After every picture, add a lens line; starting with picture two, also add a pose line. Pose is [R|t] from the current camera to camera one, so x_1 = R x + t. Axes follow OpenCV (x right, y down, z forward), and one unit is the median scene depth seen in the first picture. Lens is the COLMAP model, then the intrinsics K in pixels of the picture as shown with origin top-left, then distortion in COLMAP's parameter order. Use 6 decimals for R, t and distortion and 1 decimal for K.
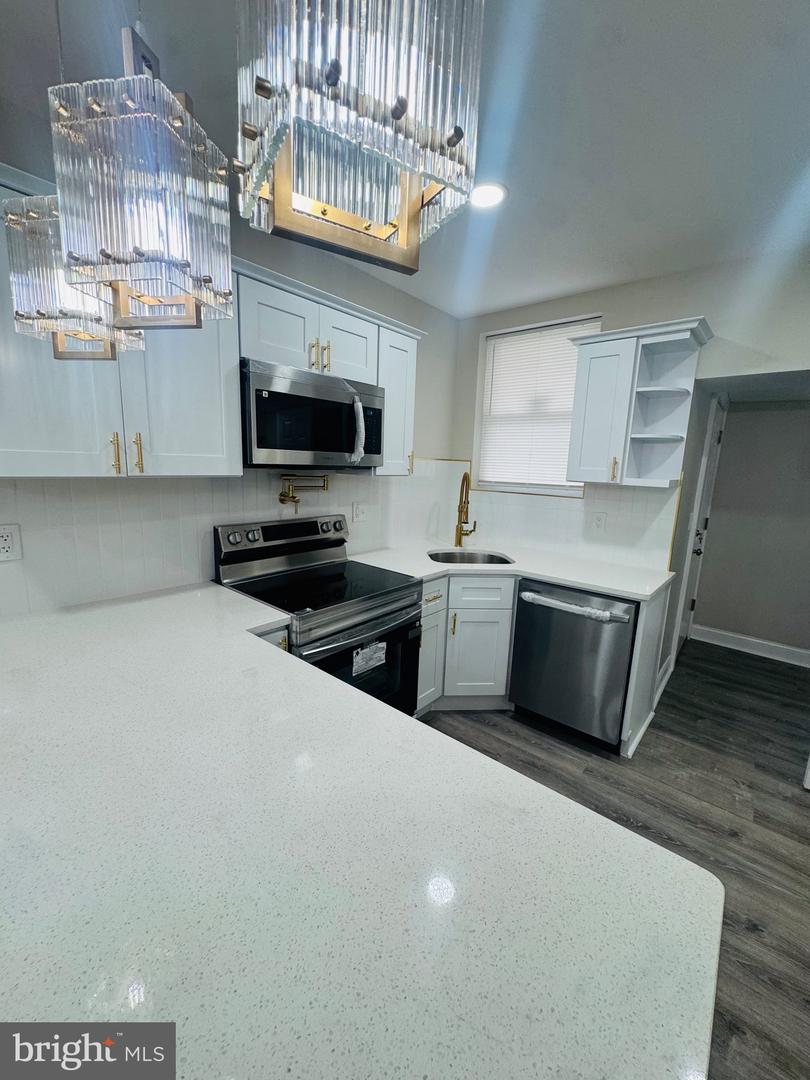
lens RADIAL K [[431.5, 0, 404.9], [0, 431.5, 540.5], [0, 0, 1]] dist [-0.004505, 0.000540]
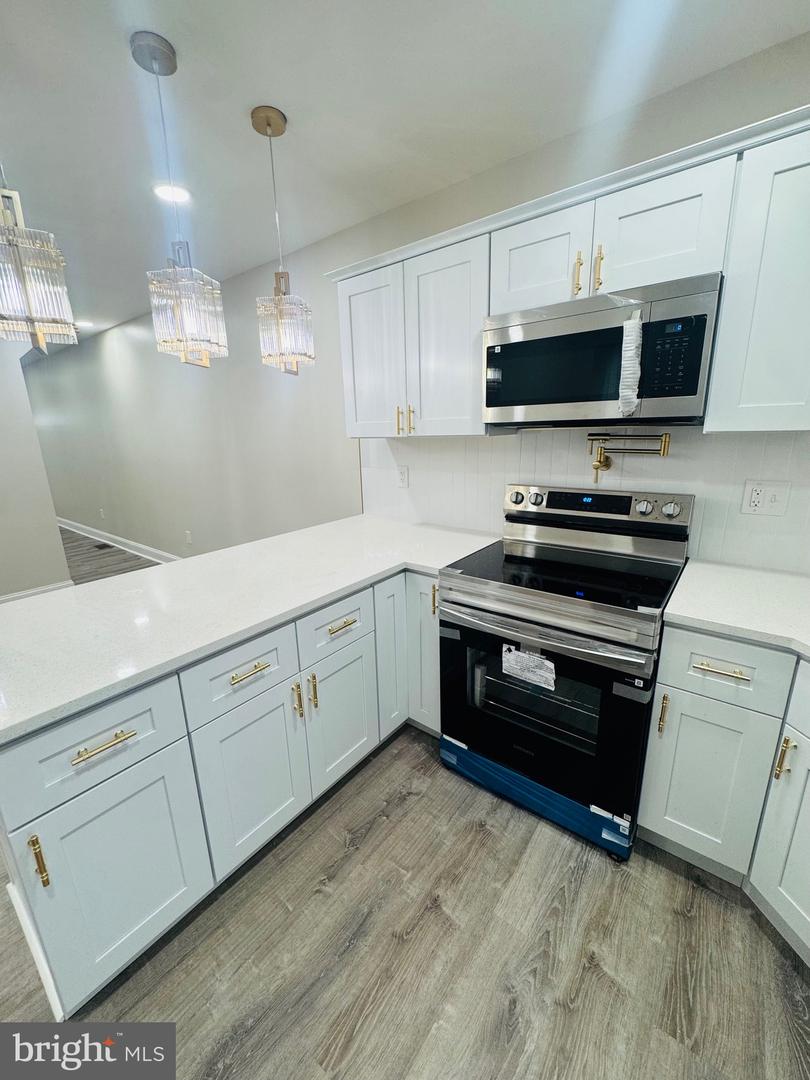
lens RADIAL K [[431.5, 0, 406.4], [0, 431.5, 540.5], [0, 0, 1]] dist [-0.004505, 0.000540]
pose [[0.041201, 0.215418, -0.975652, 0.536195], [-0.150428, 0.966688, 0.207086, -0.070088], [0.987762, 0.138233, 0.072234, 0.591184]]
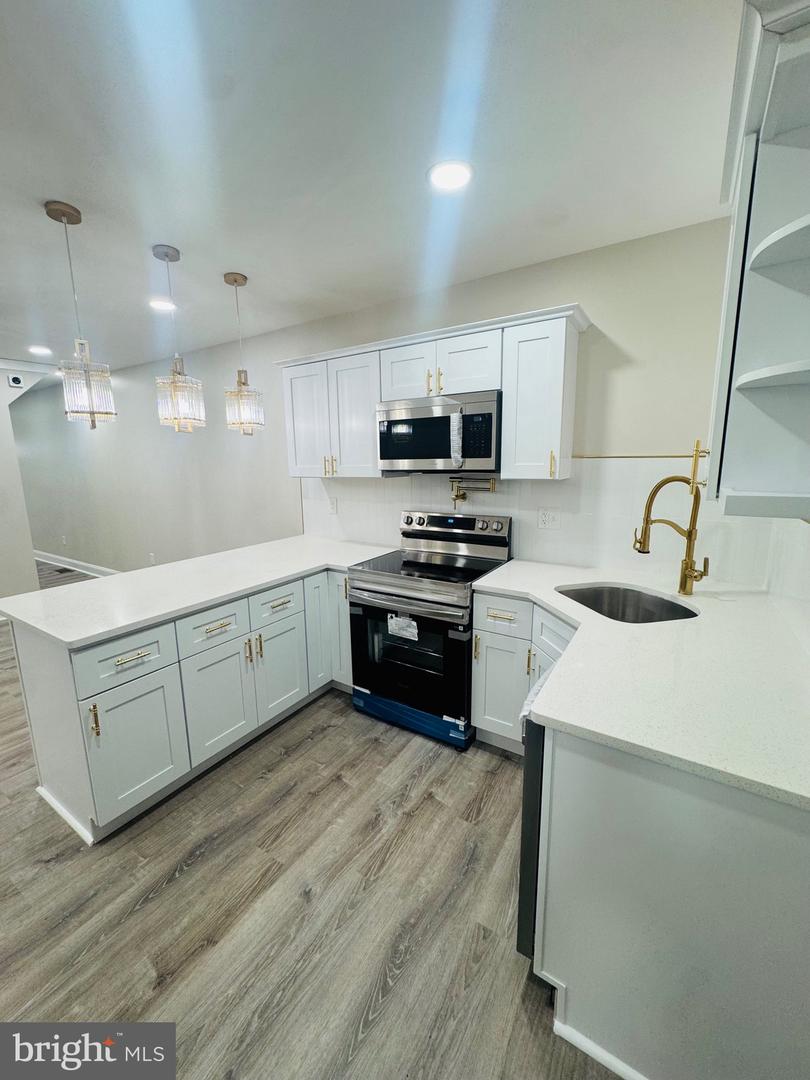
lens RADIAL K [[431.5, 0, 405.8], [0, 431.5, 540.3], [0, 0, 1]] dist [-0.004505, 0.000540]
pose [[0.136343, 0.143786, -0.980171, 0.920967], [-0.158880, 0.979777, 0.121628, -0.101396], [0.977838, 0.139147, 0.156431, 0.669977]]
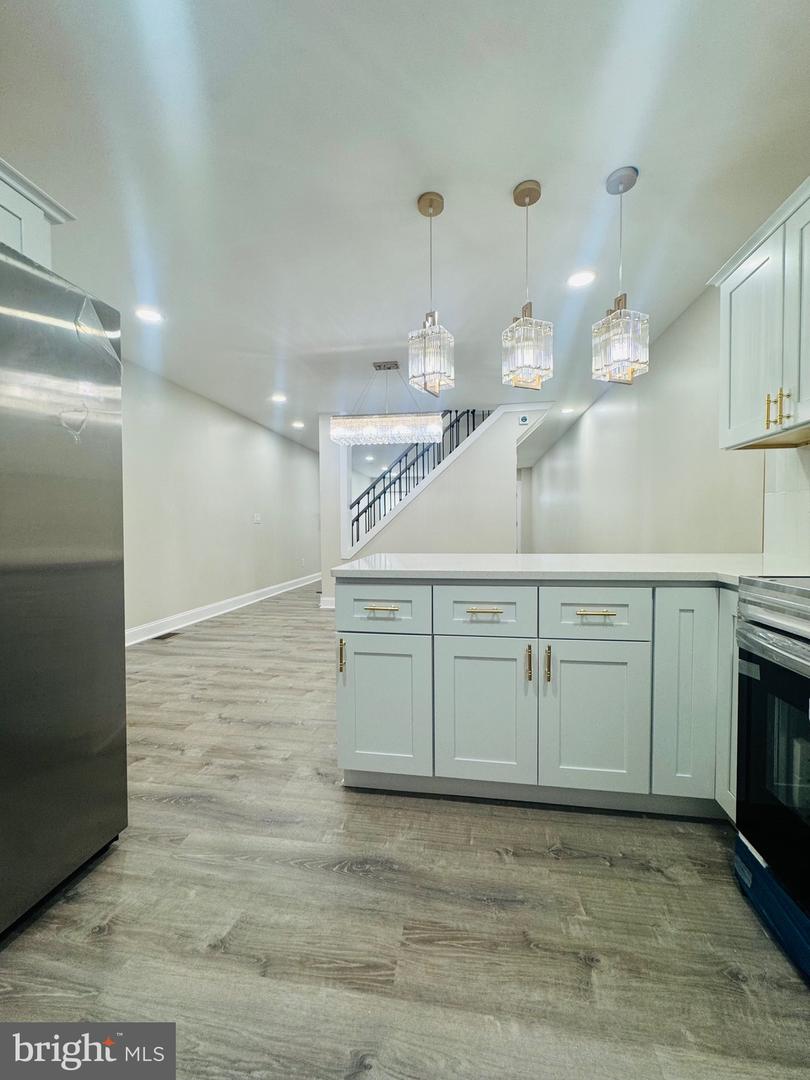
lens RADIAL K [[431.5, 0, 402.7], [0, 431.5, 537.9], [0, 0, 1]] dist [-0.004505, 0.000540]
pose [[-0.857543, -0.016110, -0.514160, 0.480058], [-0.115155, 0.980156, 0.161350, 0.037018], [0.501358, 0.197572, -0.842381, 0.946611]]
